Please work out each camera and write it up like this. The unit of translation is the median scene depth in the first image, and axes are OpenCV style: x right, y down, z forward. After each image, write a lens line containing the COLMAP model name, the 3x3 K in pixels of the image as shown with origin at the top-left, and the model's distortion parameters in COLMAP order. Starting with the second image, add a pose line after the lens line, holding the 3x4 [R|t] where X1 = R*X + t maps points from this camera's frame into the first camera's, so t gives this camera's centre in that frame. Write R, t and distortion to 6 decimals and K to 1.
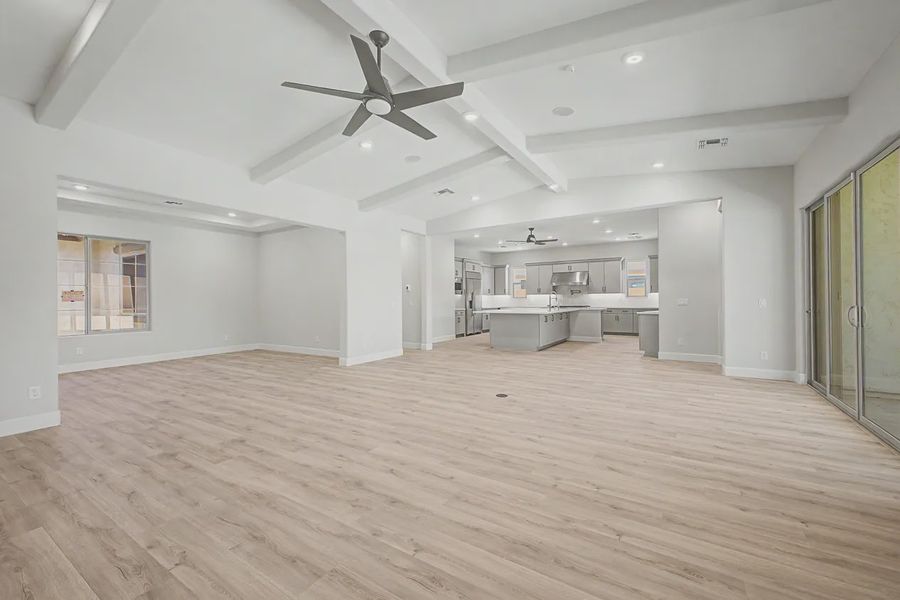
lens RADIAL K [[368.6, 0, 455.3], [0, 368.6, 299.7], [0, 0, 1]] dist [0.011392, -0.000532]
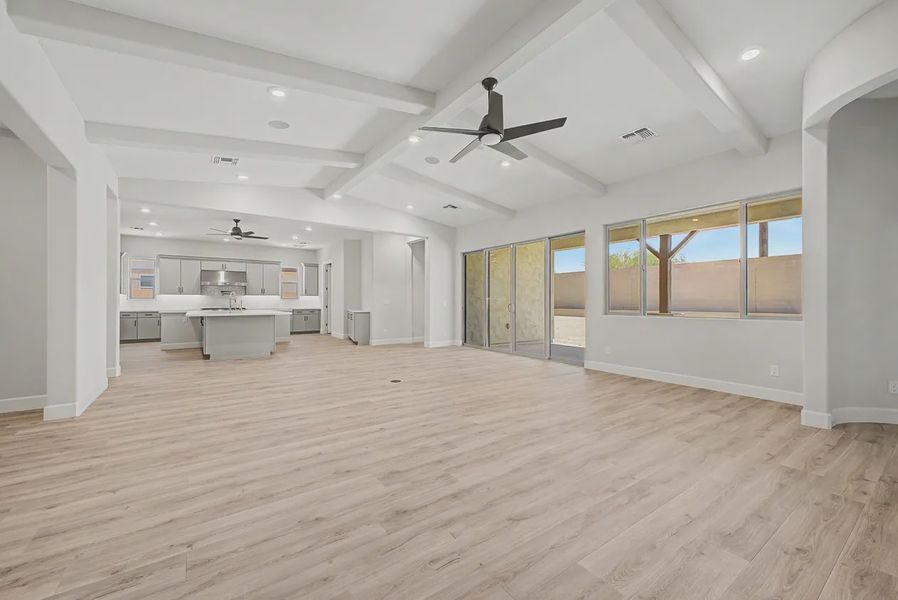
lens RADIAL K [[360.6, 0, 448.3], [0, 360.6, 298.7], [0, 0, 1]] dist [0.016125, -0.000061]
pose [[0.383135, 0.016184, 0.923551, -1.088086], [-0.001260, 0.999855, -0.016998, 0.027433], [-0.923692, 0.005349, 0.383099, 0.531755]]
